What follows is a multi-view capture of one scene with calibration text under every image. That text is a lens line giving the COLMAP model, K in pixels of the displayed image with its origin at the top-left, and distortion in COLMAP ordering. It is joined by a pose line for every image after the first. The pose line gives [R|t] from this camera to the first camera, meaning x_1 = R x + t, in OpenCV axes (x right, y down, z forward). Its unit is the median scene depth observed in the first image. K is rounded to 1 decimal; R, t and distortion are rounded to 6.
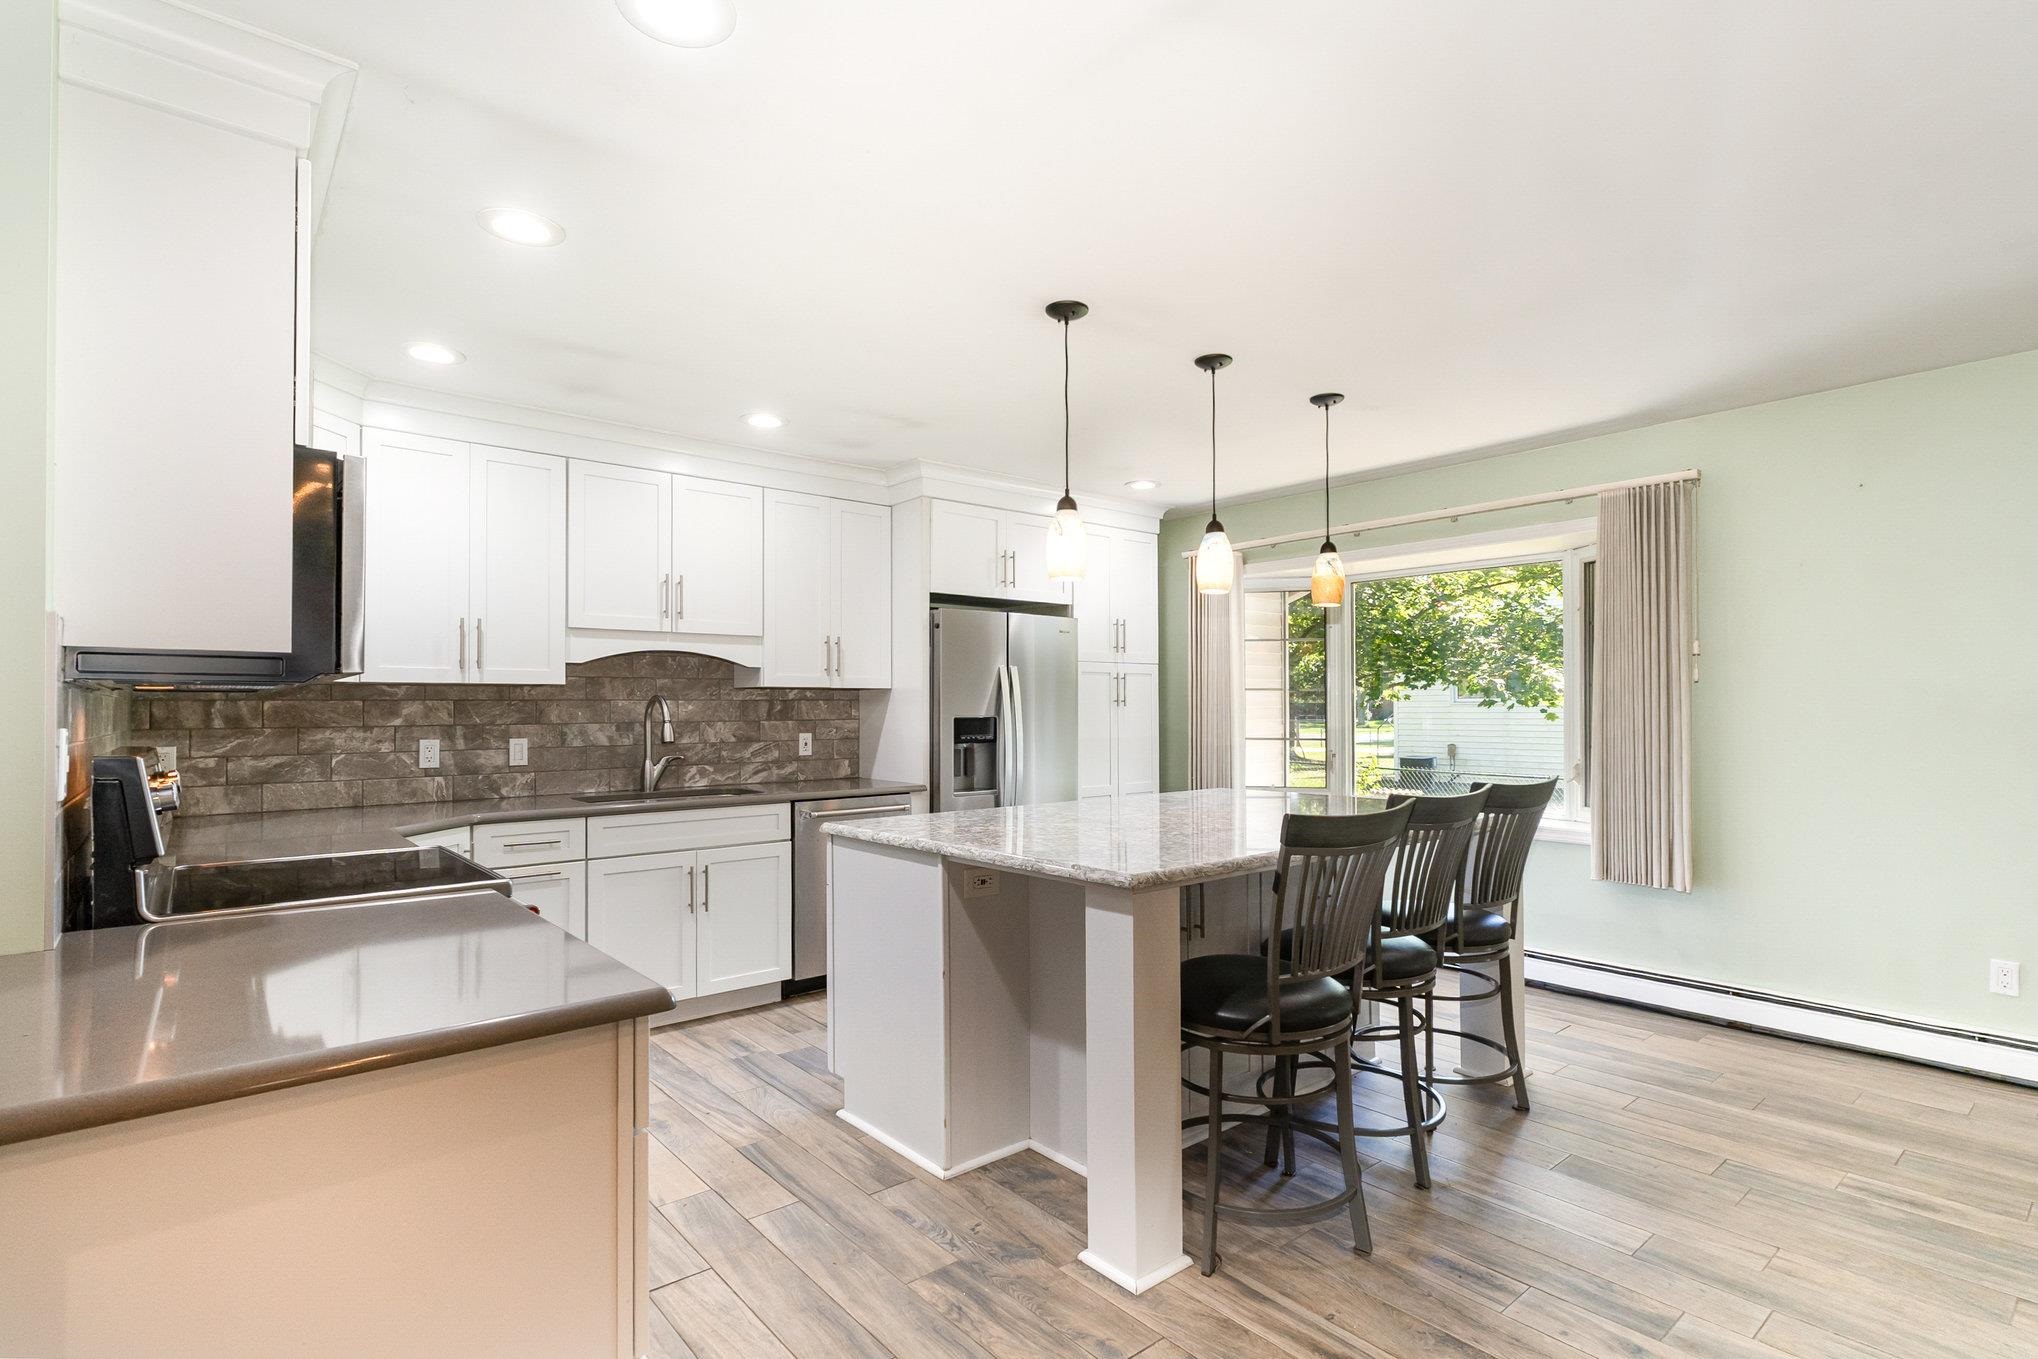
lens RADIAL K [[987.2, 0, 1029.6], [0, 987.2, 696.8], [0, 0, 1]] dist [0.001503, -0.000345]
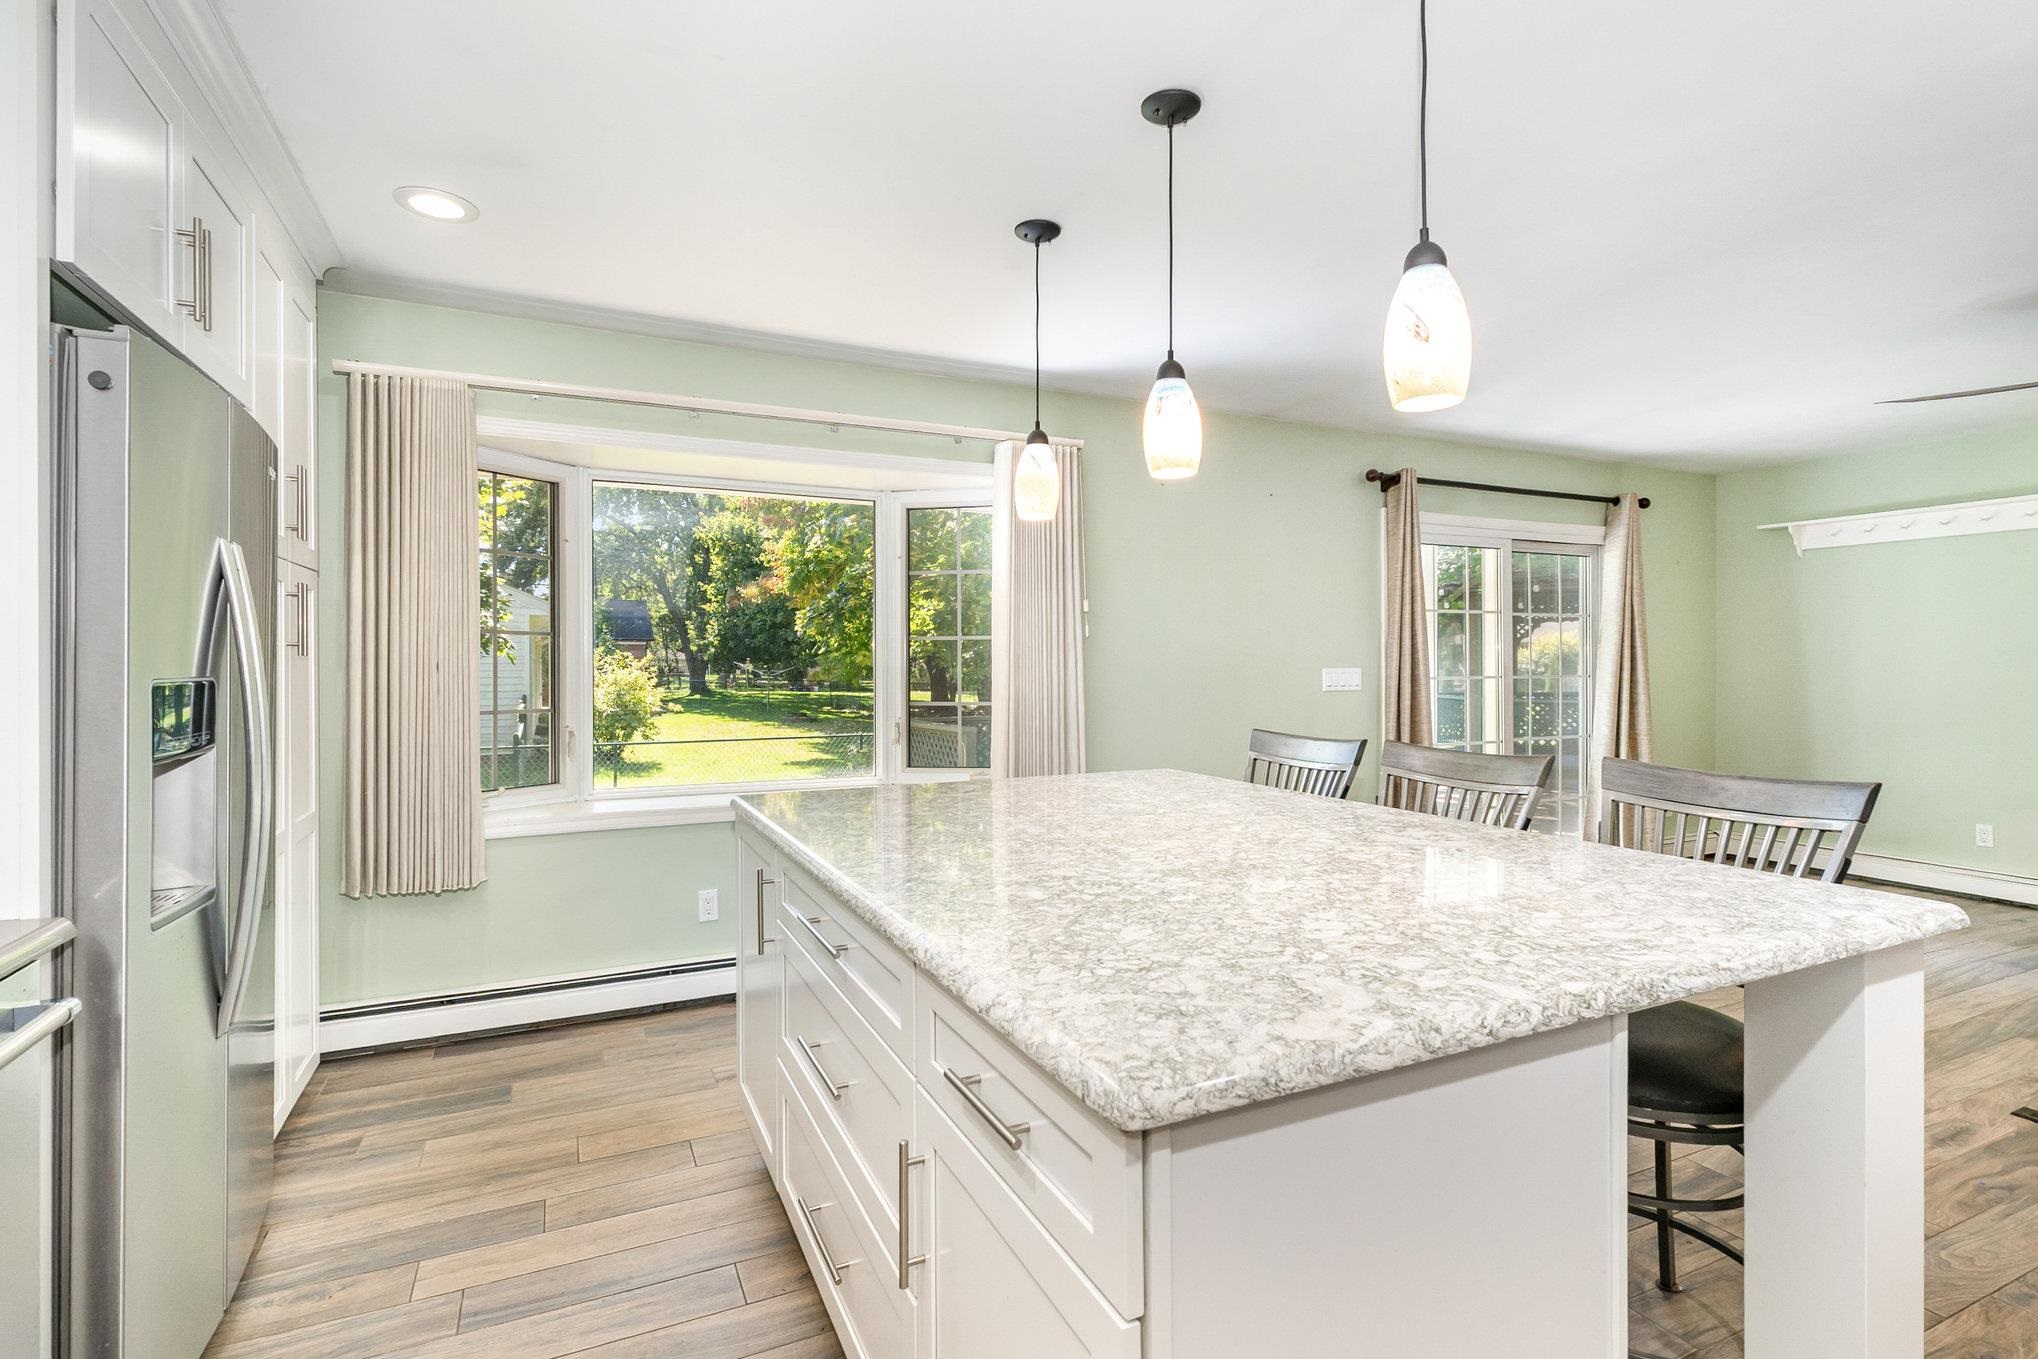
lens RADIAL K [[976.5, 0, 1025.1], [0, 976.5, 676.5], [0, 0, 1]] dist [0.005080, 0.000612]
pose [[0.262583, -0.016676, 0.964765, -0.340345], [-0.013045, 0.999698, 0.020830, 0.004087], [-0.964821, -0.018055, 0.262286, 0.737399]]
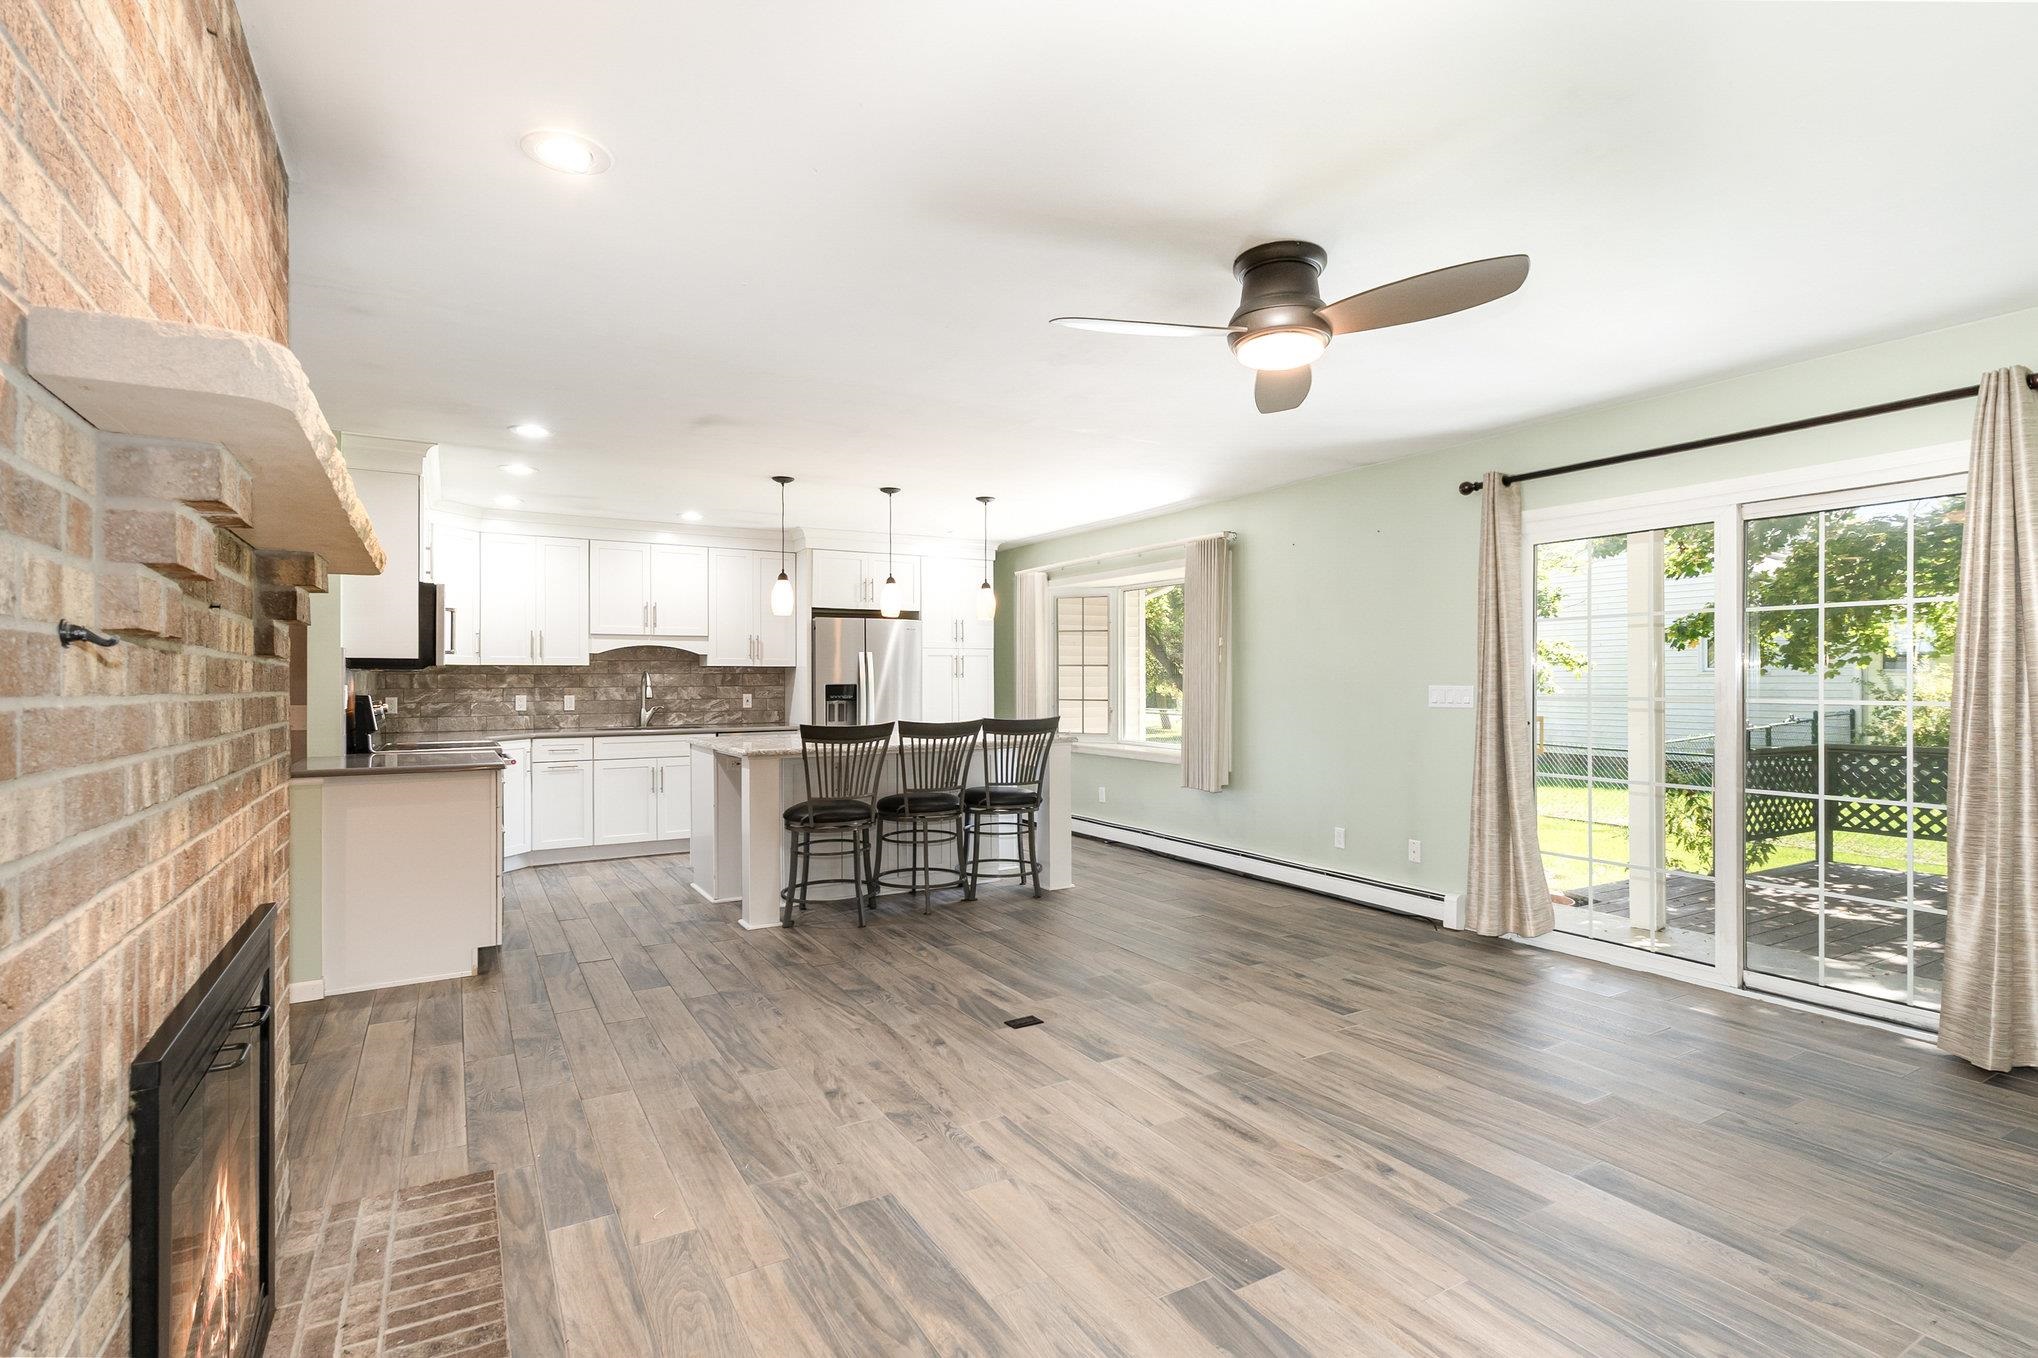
lens RADIAL K [[976.5, 0, 1025.1], [0, 976.5, 676.0], [0, 0, 1]] dist [0.005080, 0.000612]
pose [[0.985325, 0.001145, -0.170684, 0.597735], [0.000298, 0.999964, 0.008430, -0.007606], [0.170688, -0.008358, 0.985290, -0.603459]]
